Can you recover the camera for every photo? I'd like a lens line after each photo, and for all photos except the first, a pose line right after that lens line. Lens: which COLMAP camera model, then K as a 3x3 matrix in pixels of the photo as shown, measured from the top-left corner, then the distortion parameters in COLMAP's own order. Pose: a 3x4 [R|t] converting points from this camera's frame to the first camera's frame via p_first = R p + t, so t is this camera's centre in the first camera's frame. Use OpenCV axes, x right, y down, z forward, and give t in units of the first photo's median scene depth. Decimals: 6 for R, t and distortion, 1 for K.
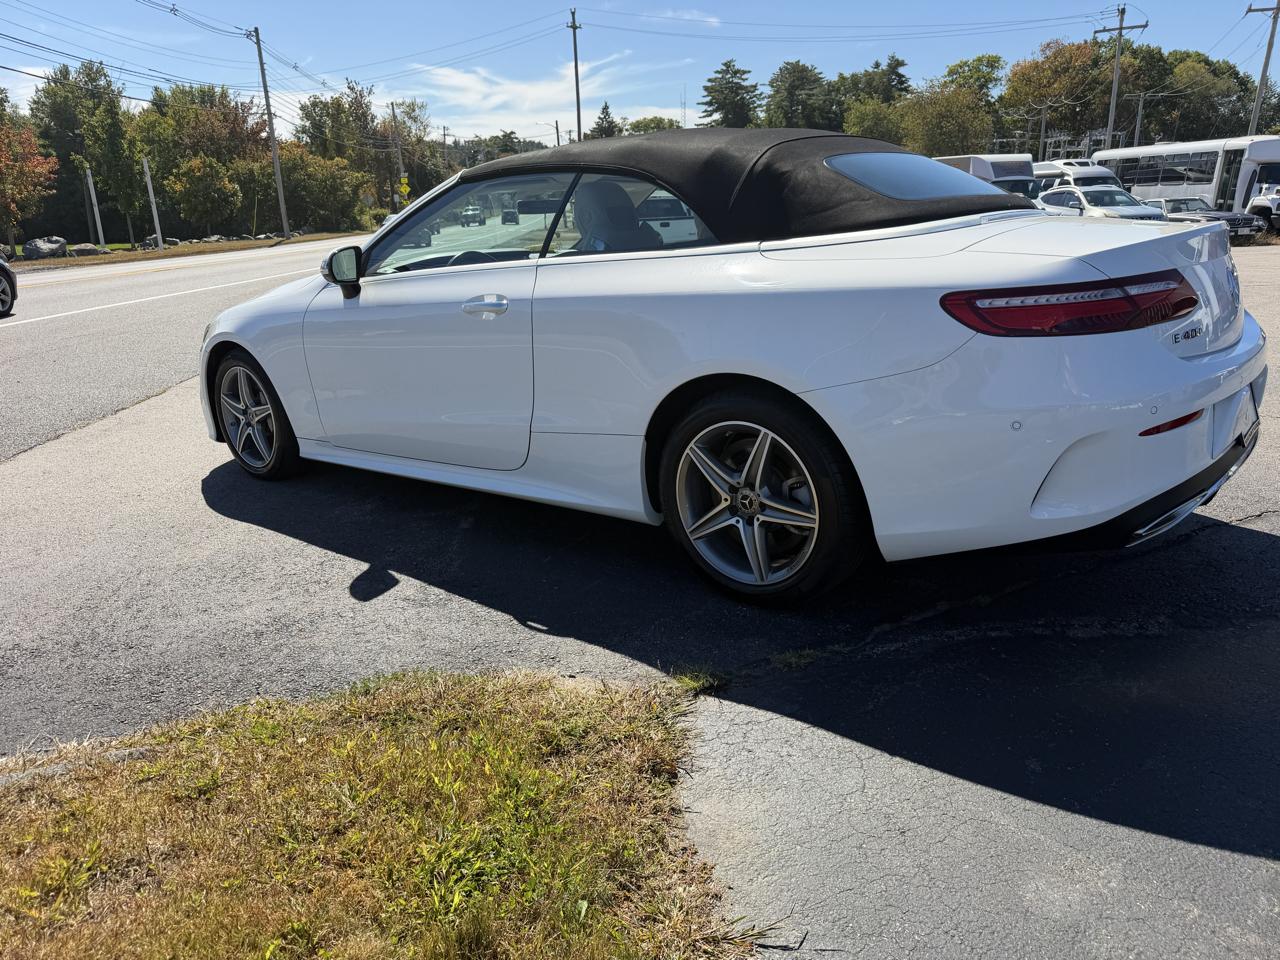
lens RADIAL K [[917.5, 0, 648.1], [0, 917.5, 478.5], [0, 0, 1]] dist [0.025752, -0.028143]
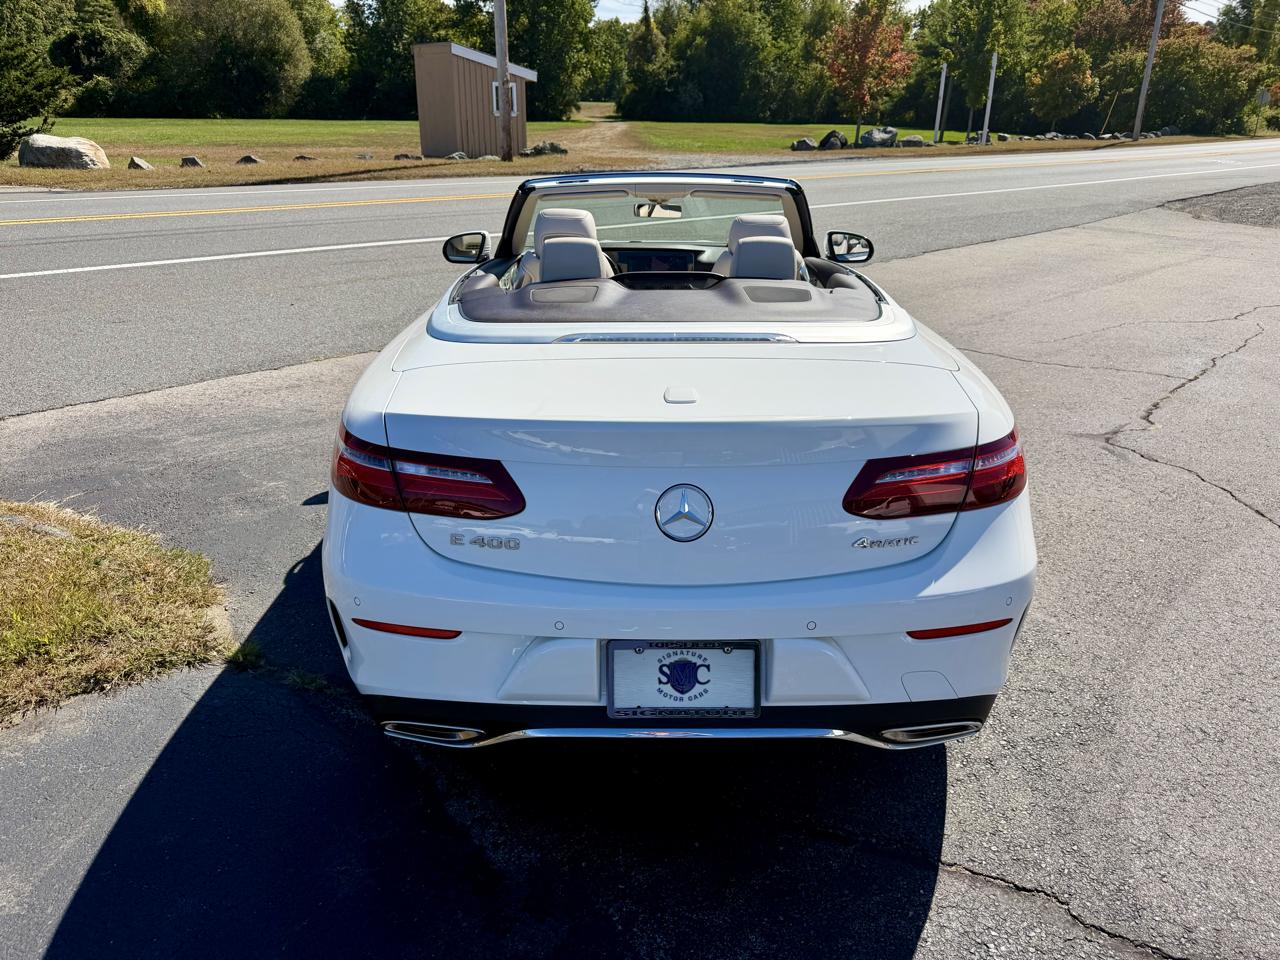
lens RADIAL K [[932.9, 0, 640.0], [0, 932.9, 480.0], [0, 0, 1]] dist [-0.004724, -0.001340]
pose [[0.631466, 0.327711, -0.702749, 0.106469], [-0.248937, 0.944005, 0.216529, -0.036074], [0.734358, 0.038209, 0.677686, 0.047584]]
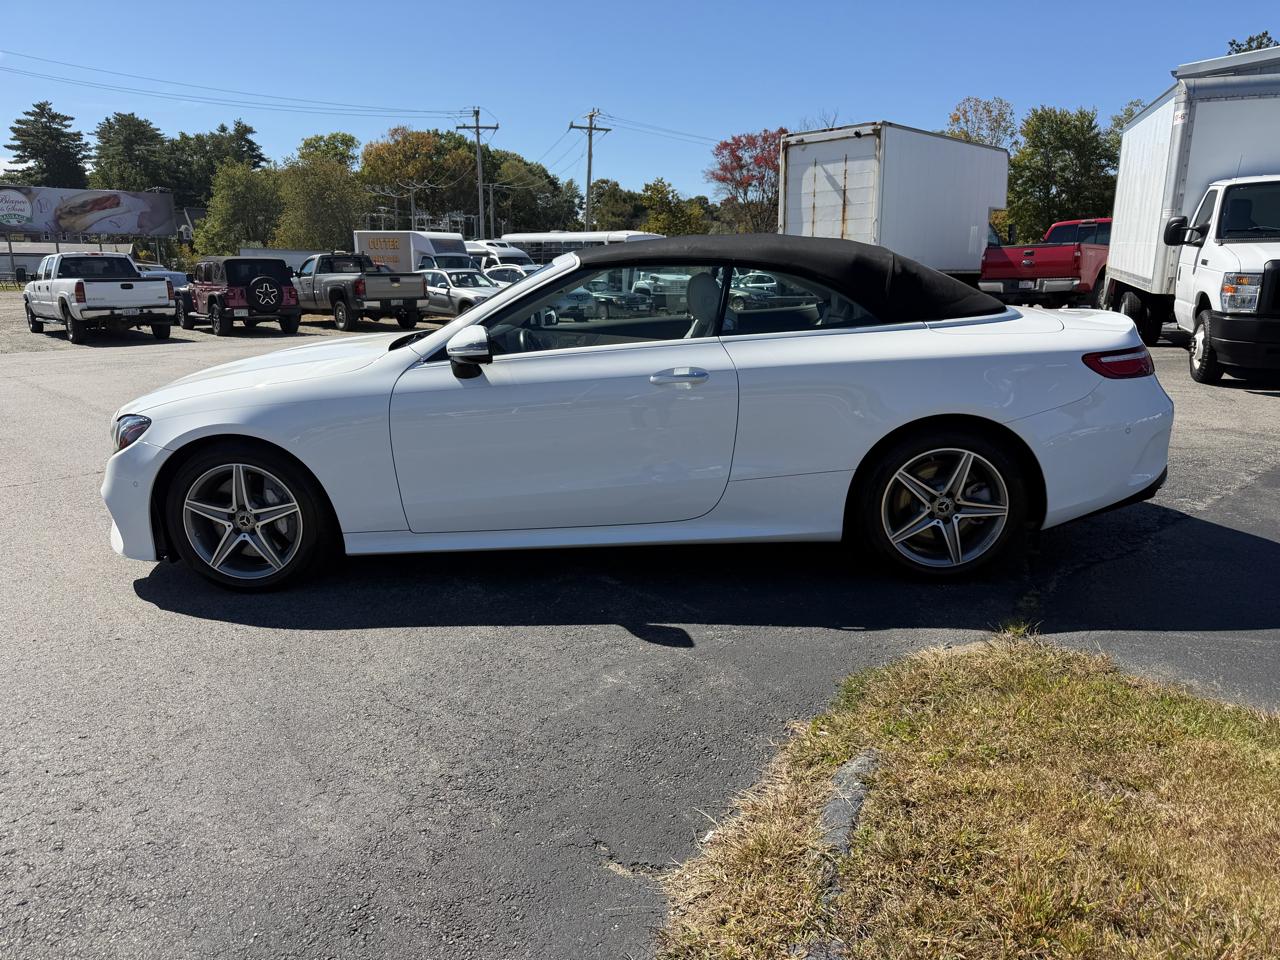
lens RADIAL K [[912.1, 0, 653.9], [0, 912.1, 482.3], [0, 0, 1]] dist [0.027831, -0.027534]
pose [[0.789123, -0.110154, 0.604277, -0.106536], [0.149072, 0.988721, -0.014437, -0.005635], [-0.595871, 0.101474, 0.796643, 0.016188]]
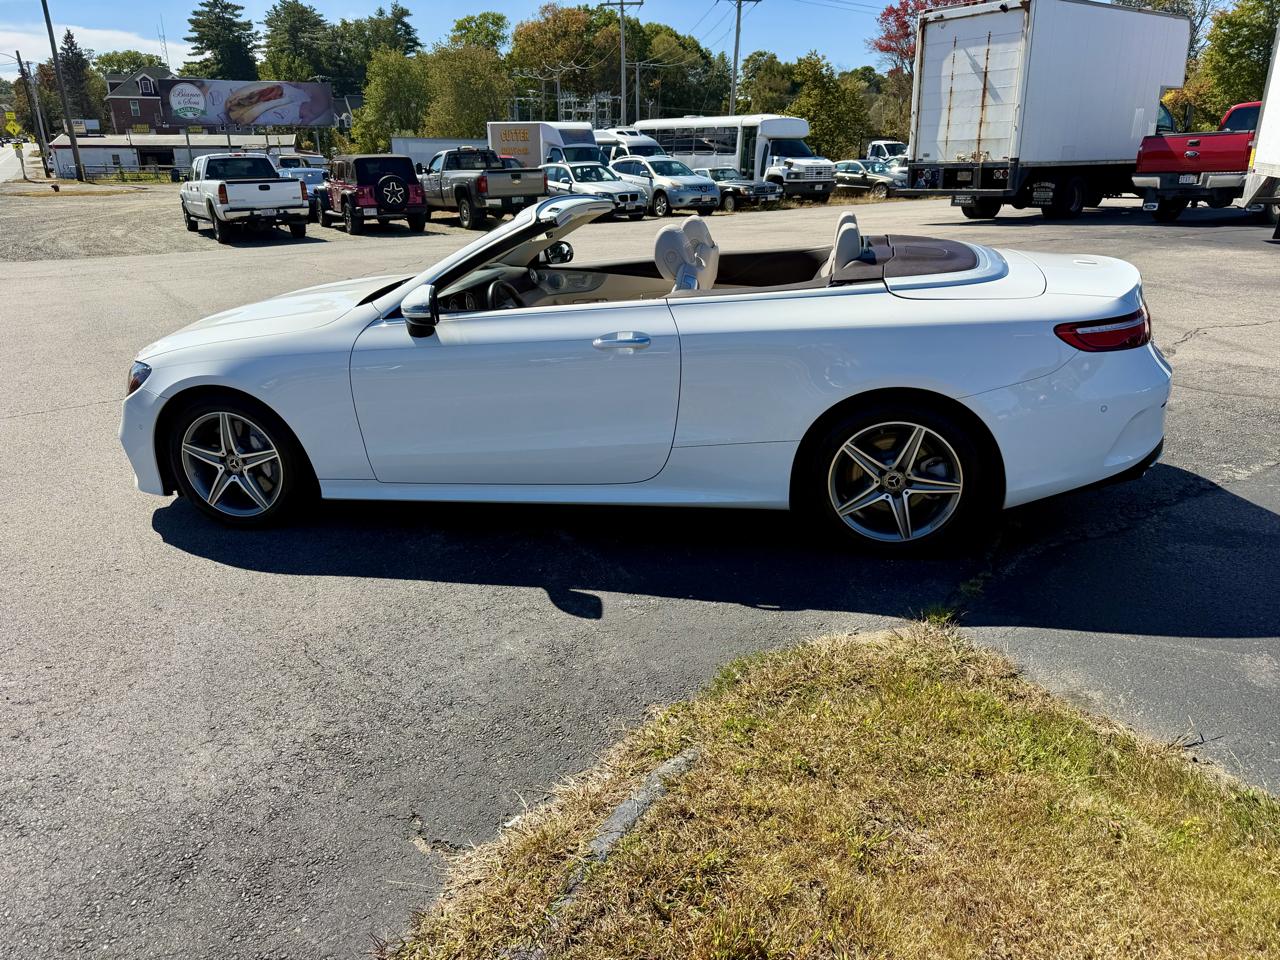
lens RADIAL K [[917.5, 0, 648.1], [0, 917.5, 478.5], [0, 0, 1]] dist [0.025752, -0.028143]
pose [[0.880533, -0.141144, 0.452483, -0.080822], [0.119518, 0.989903, 0.076202, -0.012239], [-0.458670, -0.013019, 0.888511, -0.001639]]
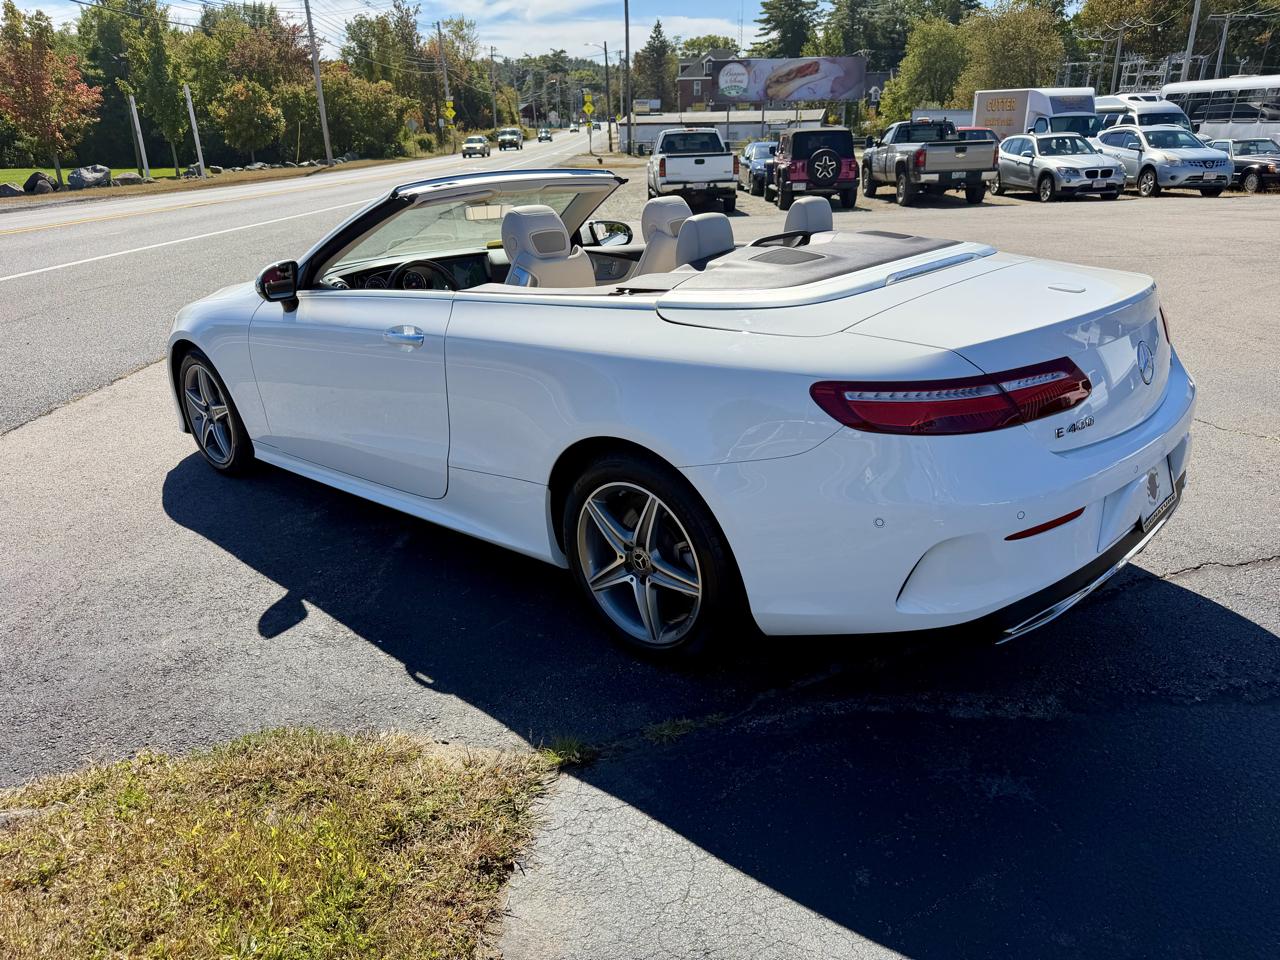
lens RADIAL K [[917.5, 0, 648.1], [0, 917.5, 478.5], [0, 0, 1]] dist [0.025752, -0.028143]
pose [[0.998428, 0.027052, -0.049083, 0.016301], [-0.023262, 0.996821, 0.076207, -0.014014], [0.050989, -0.074945, 0.995883, 0.001794]]
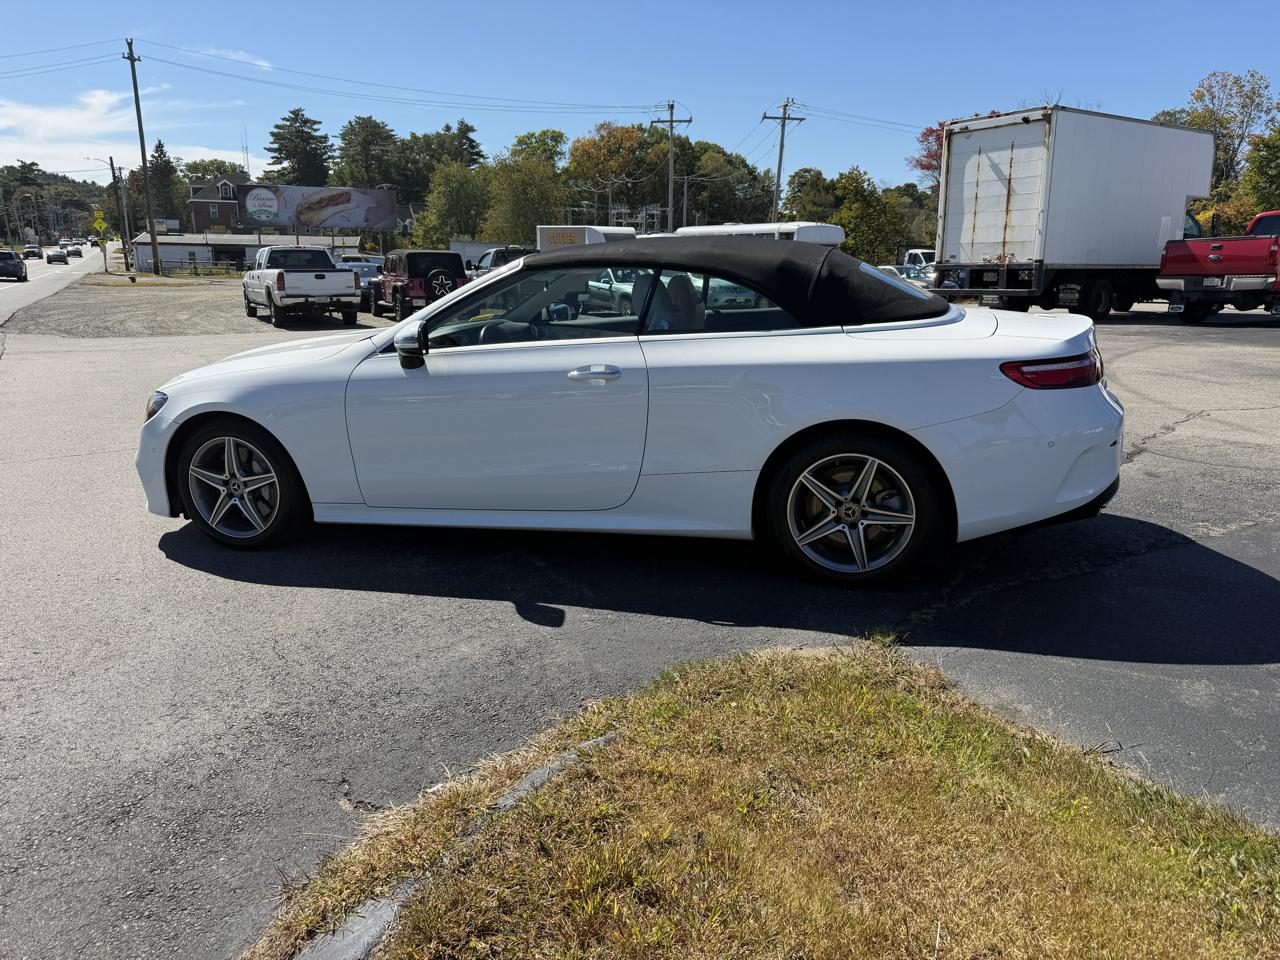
lens RADIAL K [[915.6, 0, 646.4], [0, 915.6, 476.7], [0, 0, 1]] dist [0.031599, -0.035207]
pose [[0.904163, -0.065500, 0.422137, -0.074691], [0.089572, 0.995277, -0.037421, -0.000357], [-0.417692, 0.071647, 0.905759, -0.011995]]
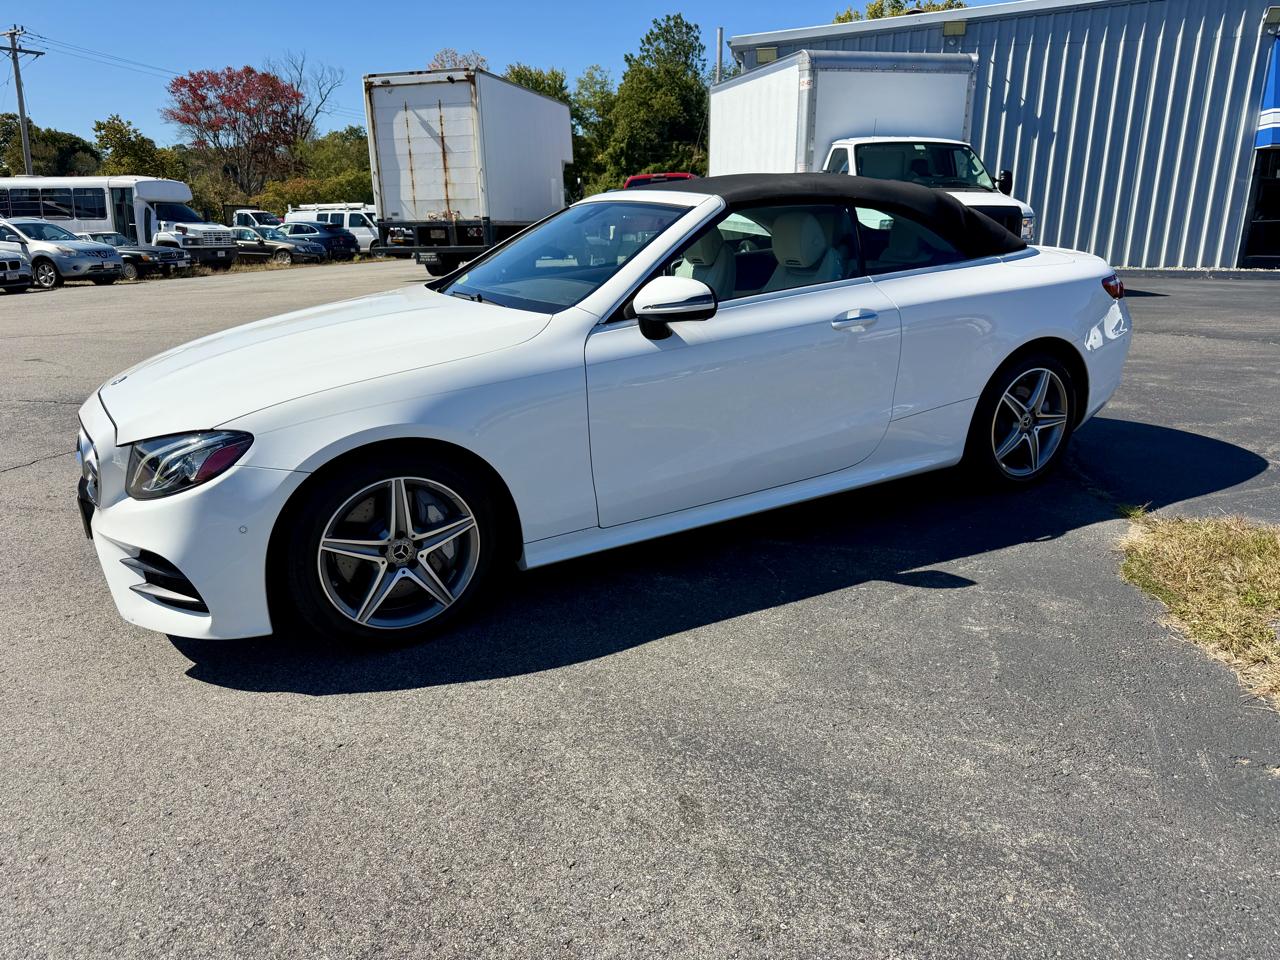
lens RADIAL K [[900.7, 0, 655.4], [0, 900.7, 483.2], [0, 0, 1]] dist [0.026921, -0.024639]
pose [[0.360839, -0.235872, 0.902308, -0.153072], [0.260733, 0.954425, 0.145227, -0.026218], [-0.895440, 0.182858, 0.405894, 0.096573]]
